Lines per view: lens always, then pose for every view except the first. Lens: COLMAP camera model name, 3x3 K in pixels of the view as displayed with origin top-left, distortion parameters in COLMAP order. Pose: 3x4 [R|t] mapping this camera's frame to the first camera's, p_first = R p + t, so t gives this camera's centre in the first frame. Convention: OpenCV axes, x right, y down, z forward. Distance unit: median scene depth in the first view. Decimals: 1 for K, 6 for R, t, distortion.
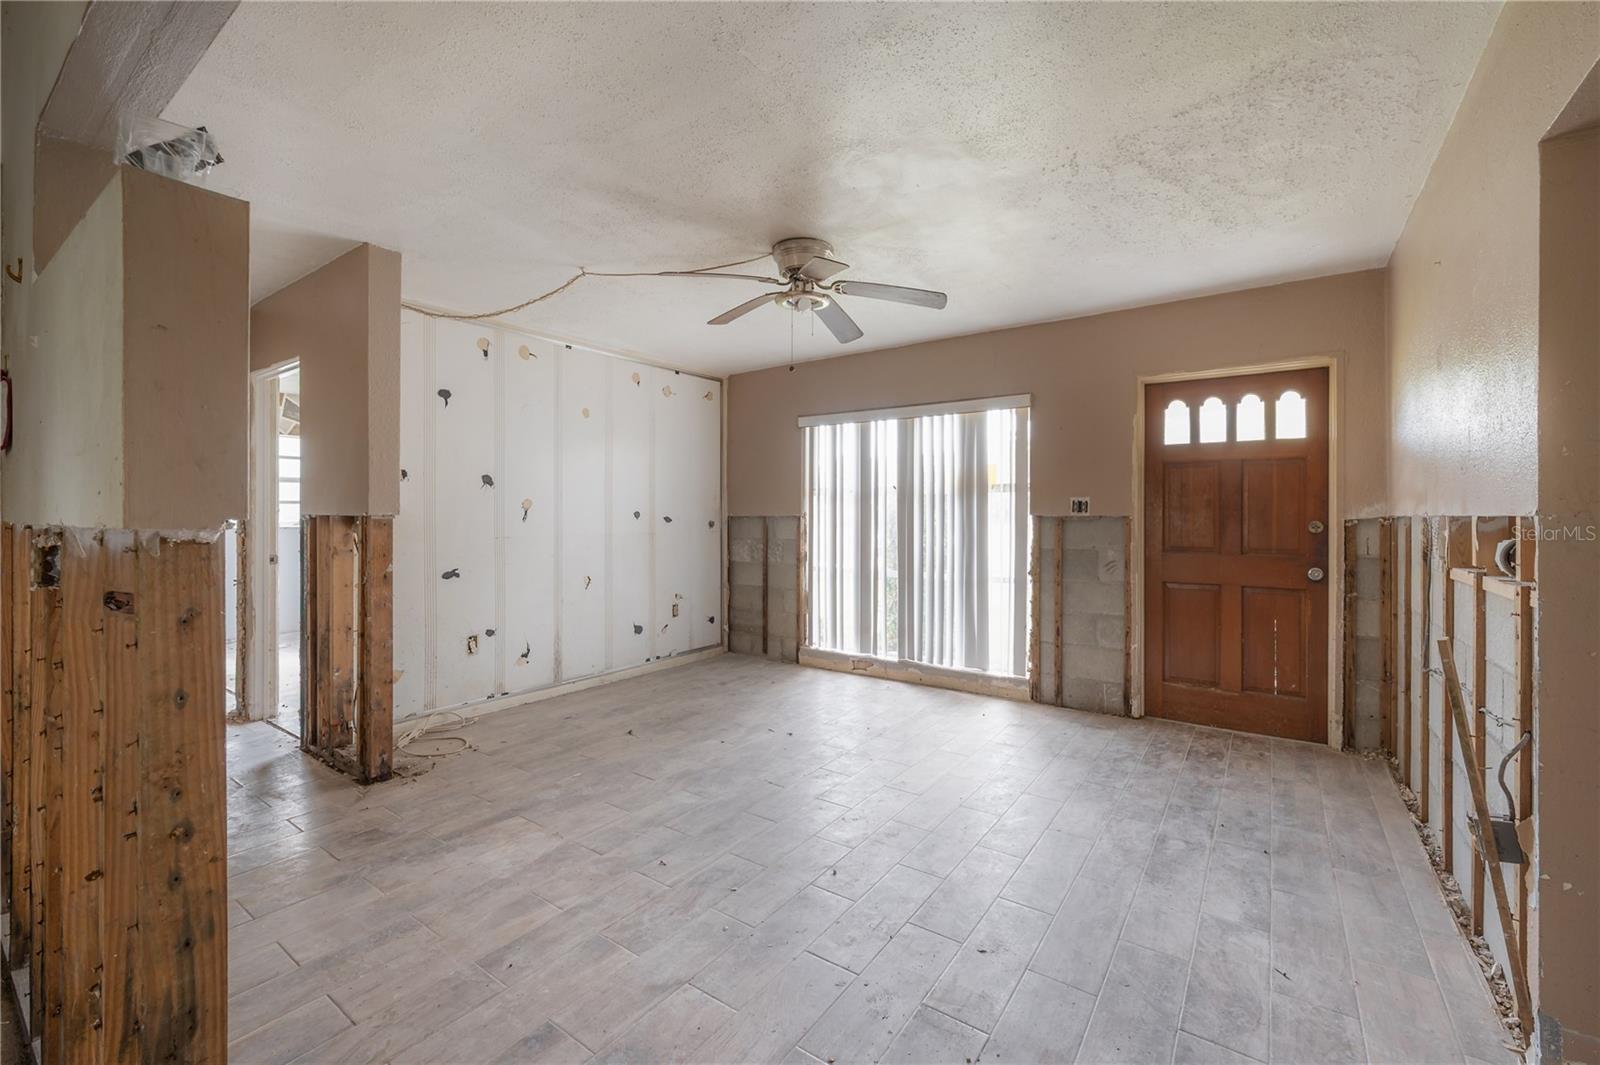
lens RADIAL K [[636.1, 0, 844.2], [0, 636.1, 520.9], [0, 0, 1]] dist [0.002033, -0.001756]
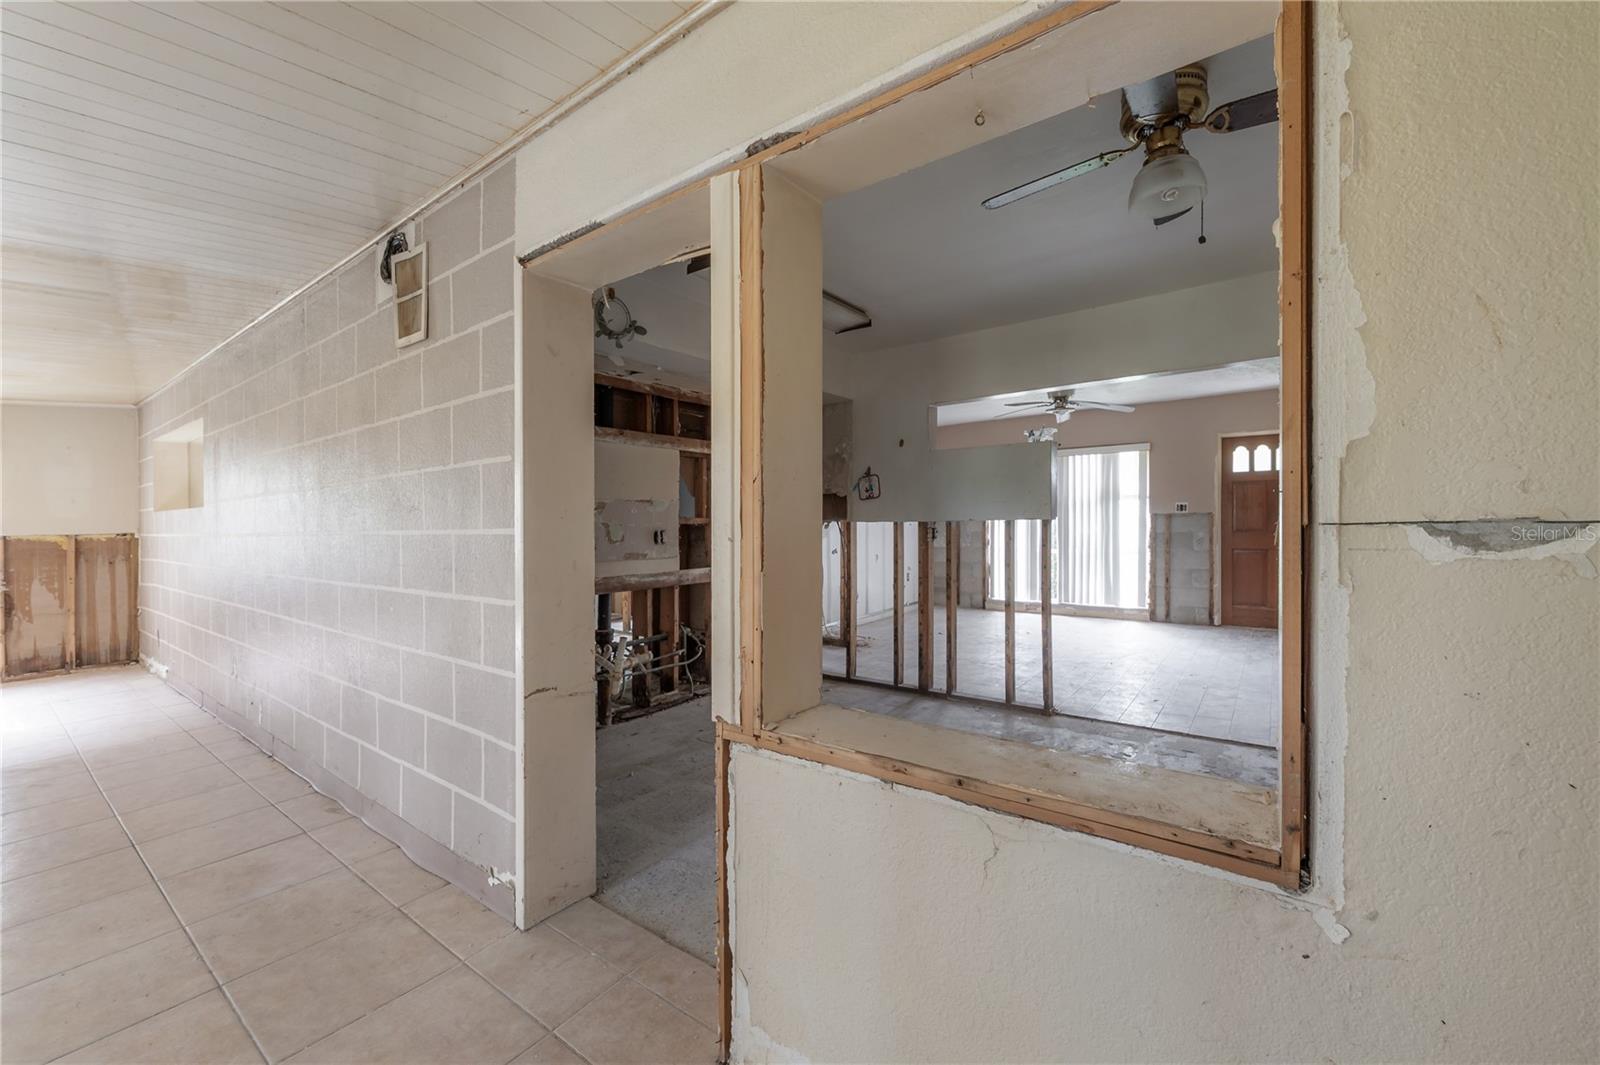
lens RADIAL K [[636.1, 0, 803.4], [0, 636.1, 540.5], [0, 0, 1]] dist [0.002033, -0.001756]
pose [[0.998631, -0.018385, -0.048964, -0.602666], [0.019717, 0.999445, 0.026857, 0.000373], [0.048443, -0.027786, 0.998439, -0.824975]]
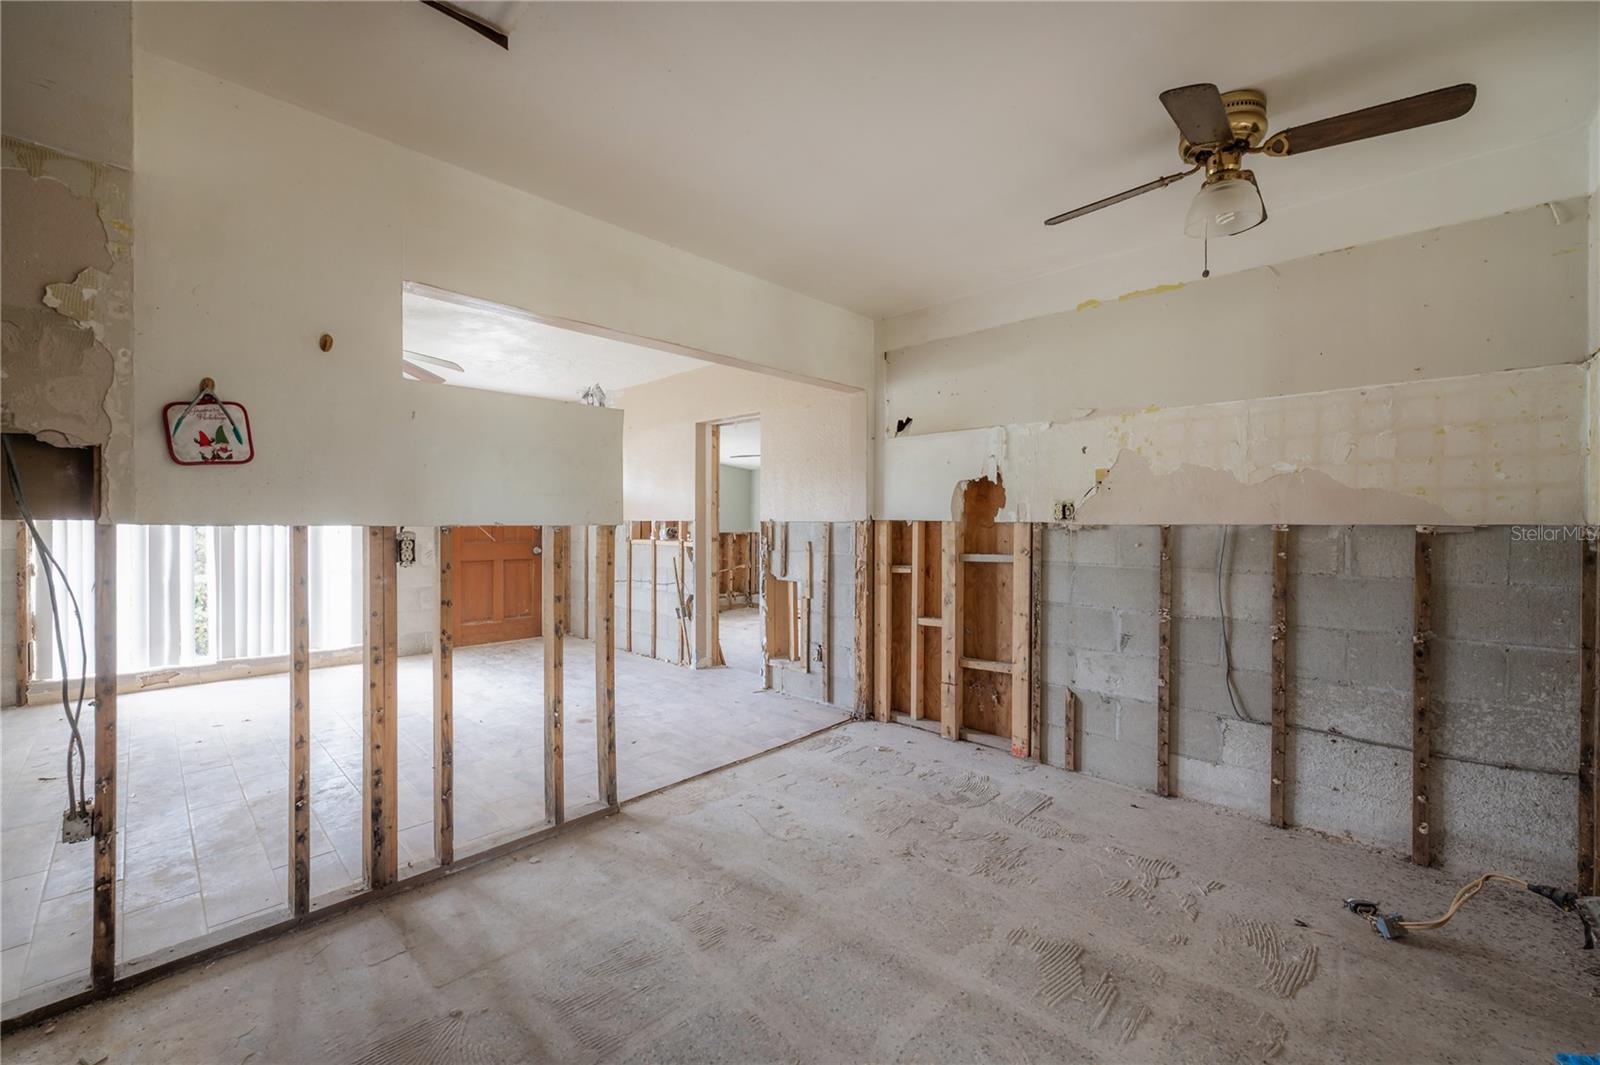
lens RADIAL K [[636.1, 0, 790.2], [0, 636.1, 533.6], [0, 0, 1]] dist [0.002033, -0.001756]
pose [[0.171965, -0.019496, 0.984910, -0.917630], [0.002038, 0.999809, 0.019435, -0.002014], [-0.985101, -0.001335, 0.171972, -0.084249]]
